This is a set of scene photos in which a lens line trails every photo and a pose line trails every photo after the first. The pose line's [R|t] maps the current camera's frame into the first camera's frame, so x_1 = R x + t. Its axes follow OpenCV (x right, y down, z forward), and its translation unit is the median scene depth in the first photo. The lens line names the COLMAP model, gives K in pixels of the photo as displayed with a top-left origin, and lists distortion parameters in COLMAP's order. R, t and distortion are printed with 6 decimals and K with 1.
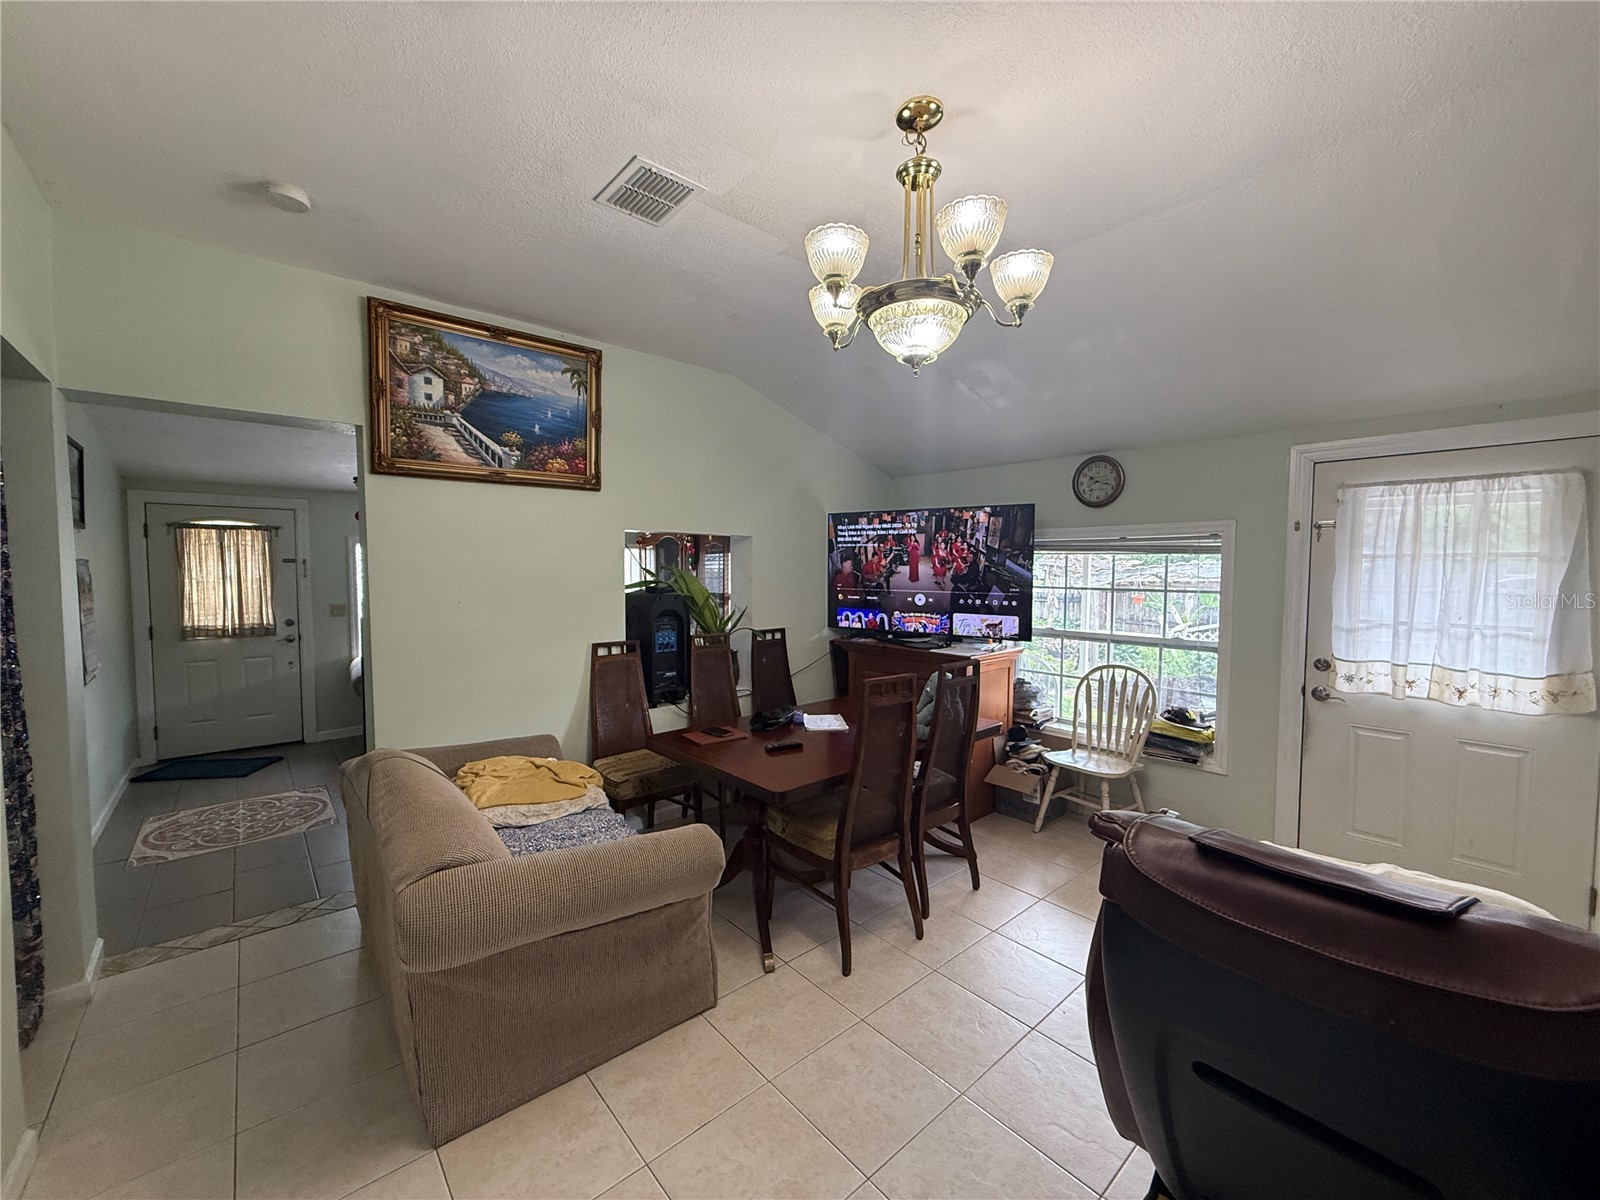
lens RADIAL K [[637.4, 0, 789.5], [0, 637.4, 600.8], [0, 0, 1]] dist [0.005619, 0.000354]
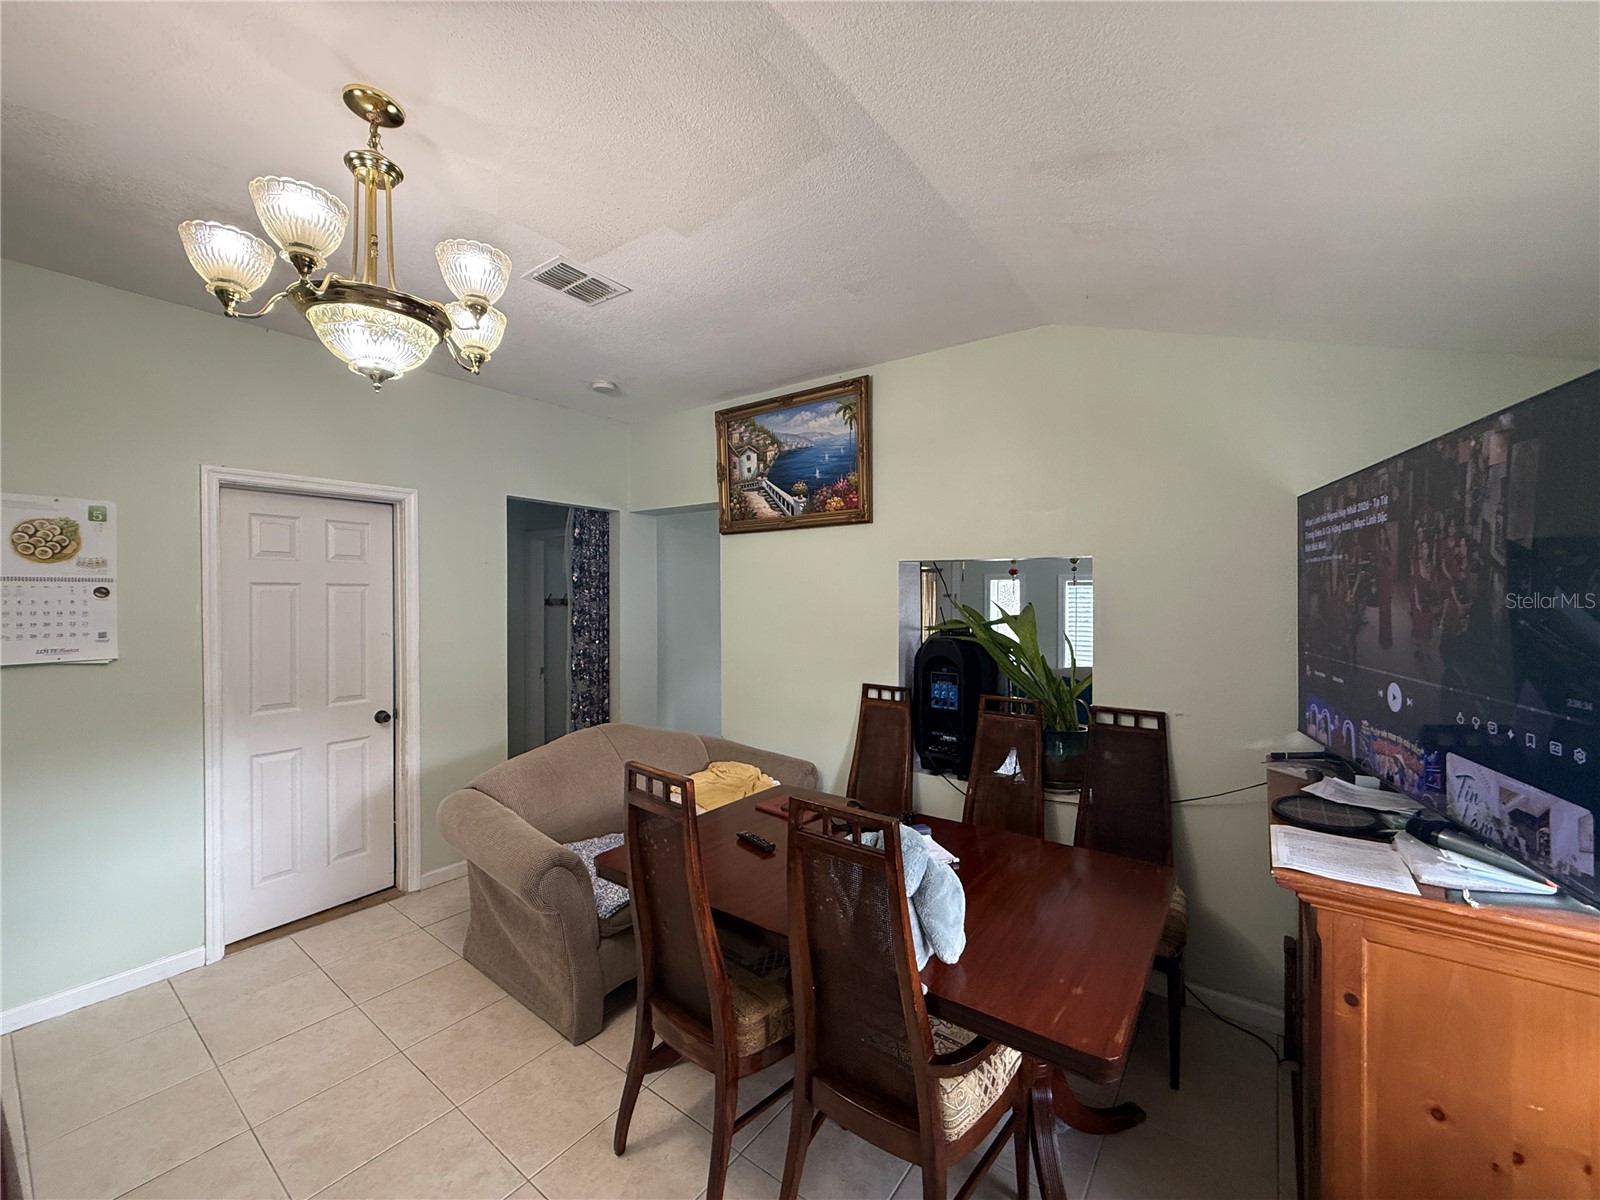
lens RADIAL K [[637.4, 0, 797.0], [0, 637.4, 597.7], [0, 0, 1]] dist [0.005619, 0.000354]
pose [[0.218654, 0.000970, -0.975802, 0.632654], [-0.055323, 0.998403, -0.011405, -0.046702], [0.974233, 0.056478, 0.218359, 0.734478]]
